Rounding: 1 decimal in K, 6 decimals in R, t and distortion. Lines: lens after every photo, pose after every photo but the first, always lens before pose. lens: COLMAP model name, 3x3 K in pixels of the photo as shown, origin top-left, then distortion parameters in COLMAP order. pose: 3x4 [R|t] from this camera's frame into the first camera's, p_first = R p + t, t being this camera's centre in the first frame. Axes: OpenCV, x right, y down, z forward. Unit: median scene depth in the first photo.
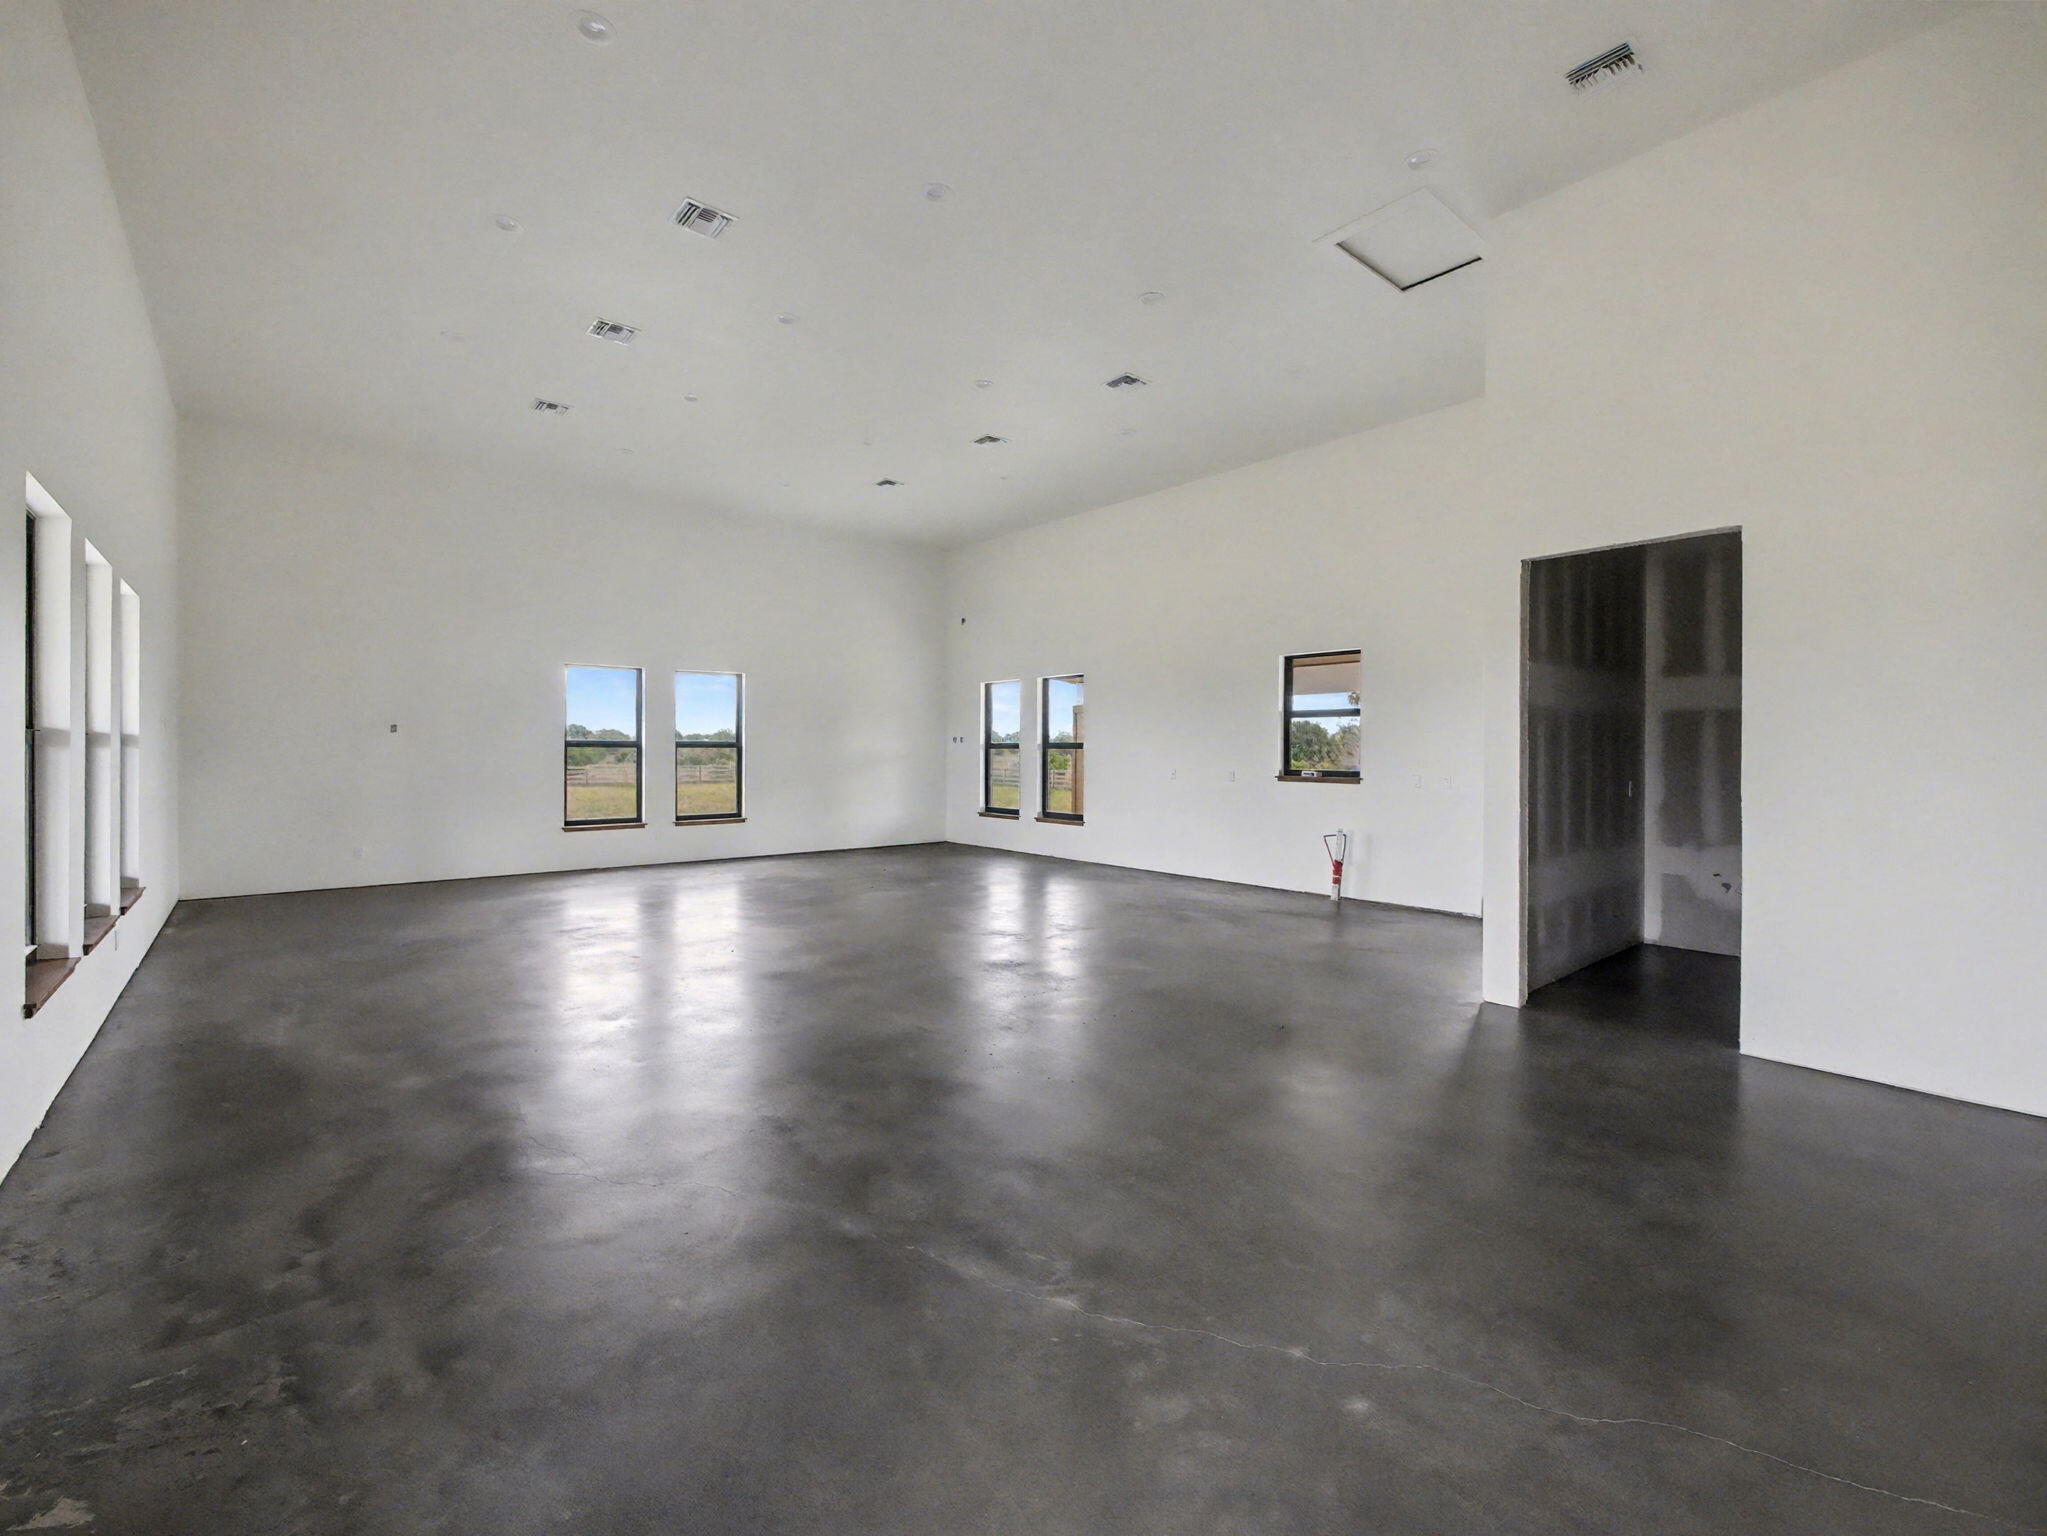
lens RADIAL K [[890.2, 0, 1015.4], [0, 890.2, 753.5], [0, 0, 1]] dist [0.001169, -0.000279]
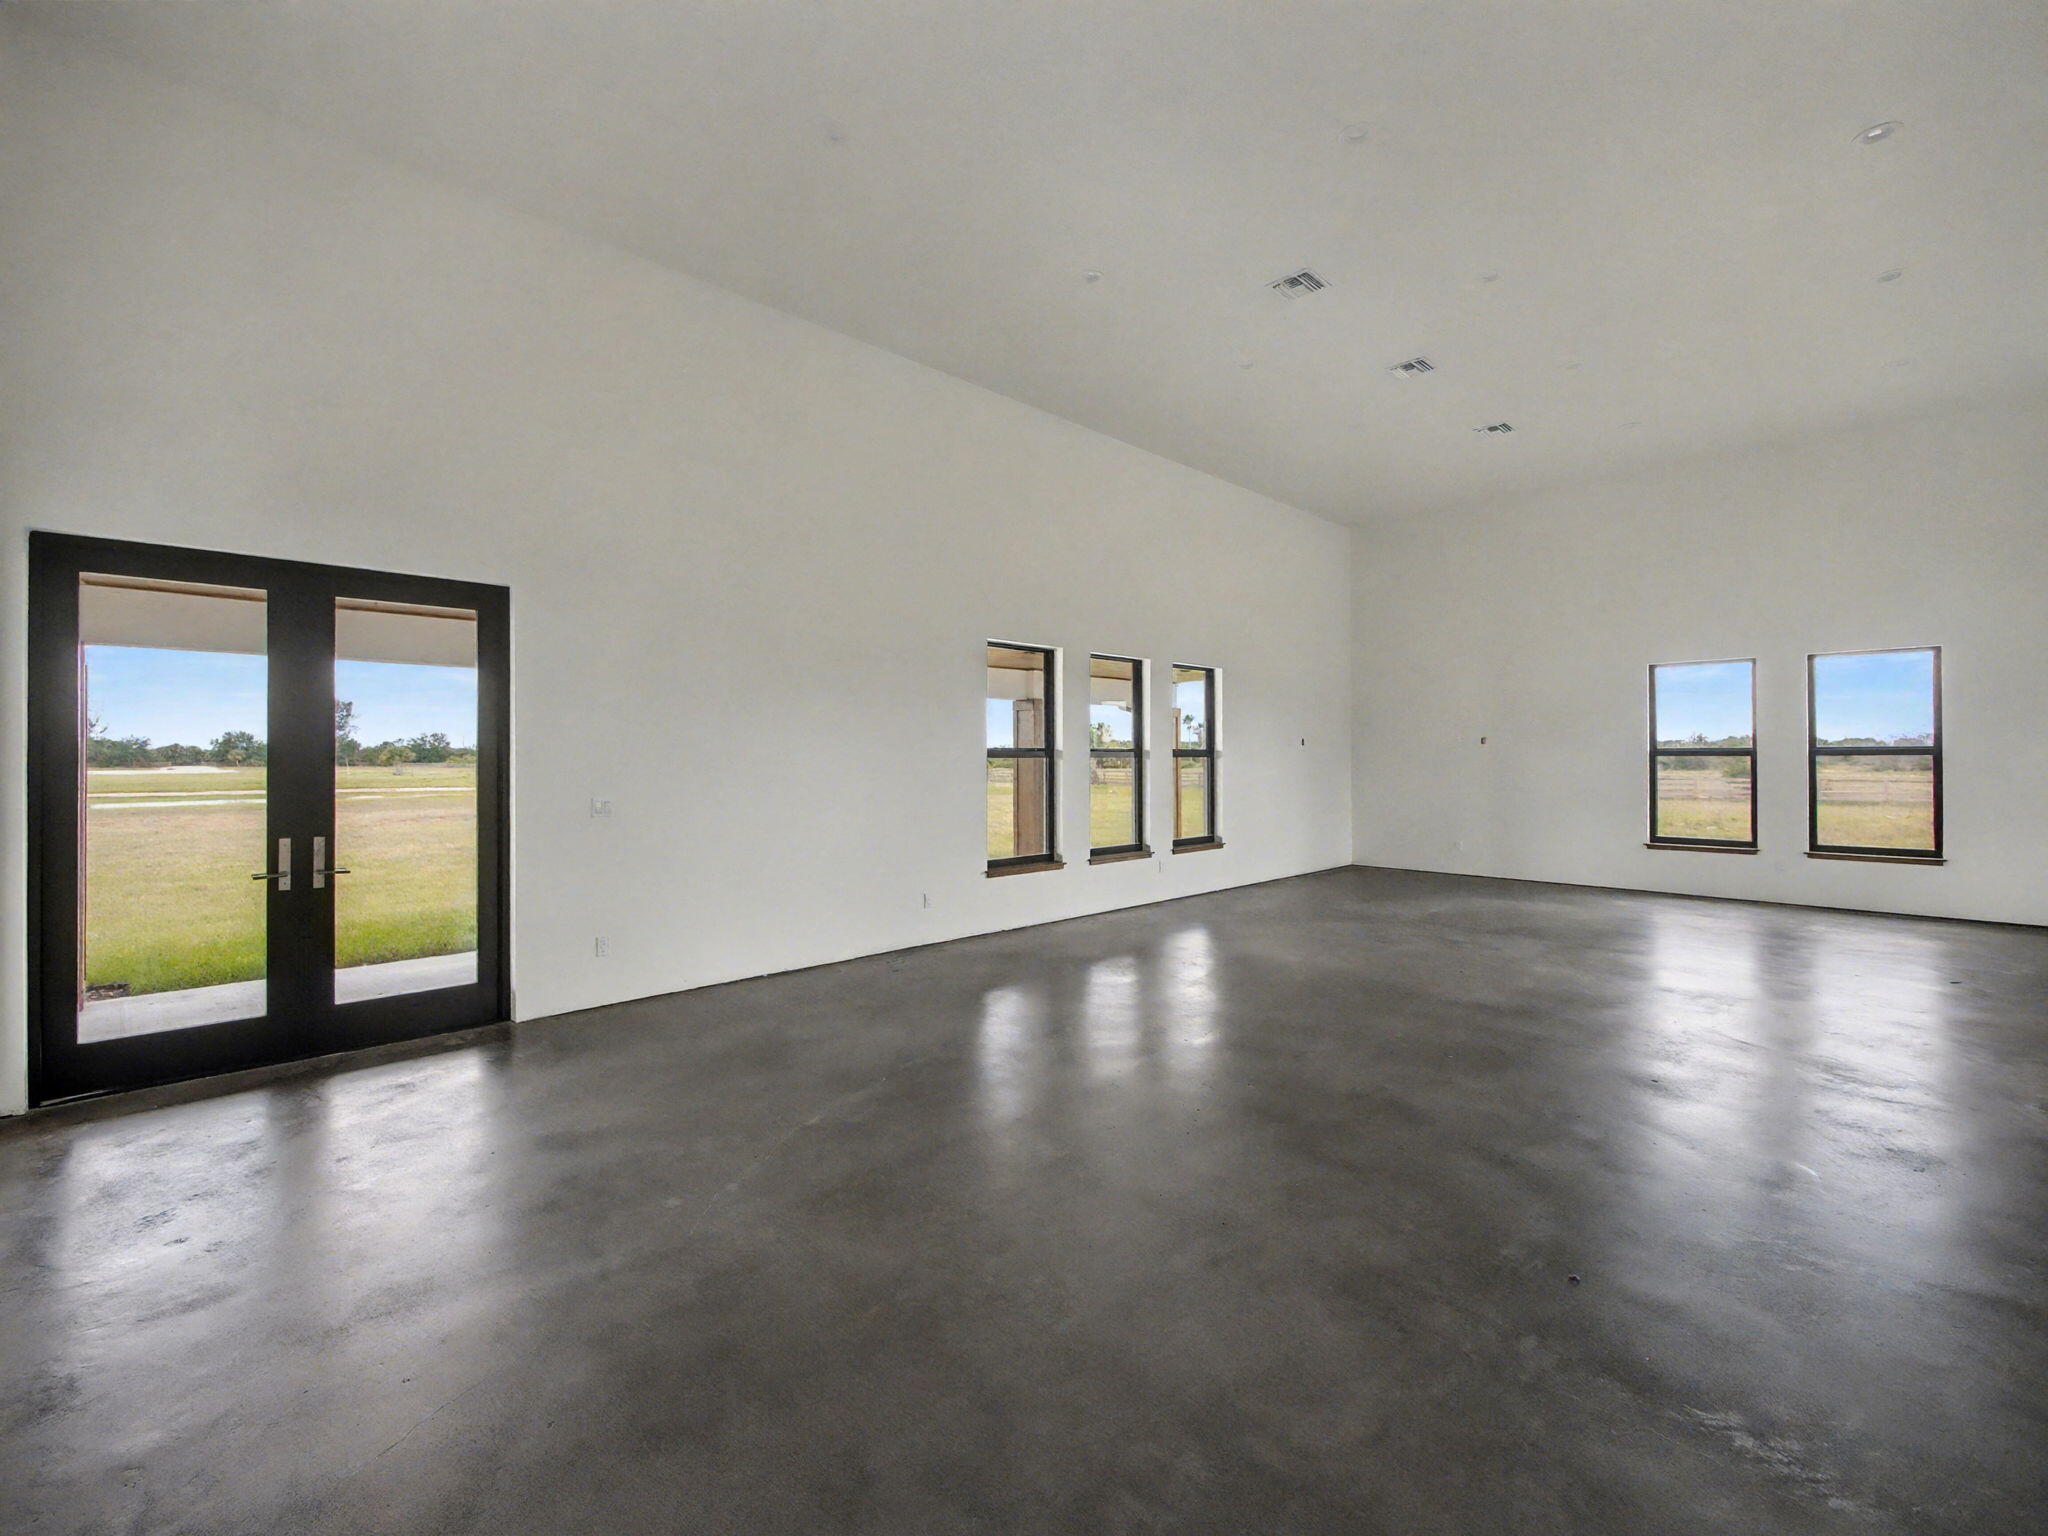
lens RADIAL K [[890.6, 0, 1015.9], [0, 890.6, 753.5], [0, 0, 1]] dist [0.001169, -0.000279]
pose [[0.047250, -0.010844, -0.998824, 0.367275], [0.003305, 0.999937, -0.010700, -0.002864], [0.998878, -0.002795, 0.047283, 0.285885]]
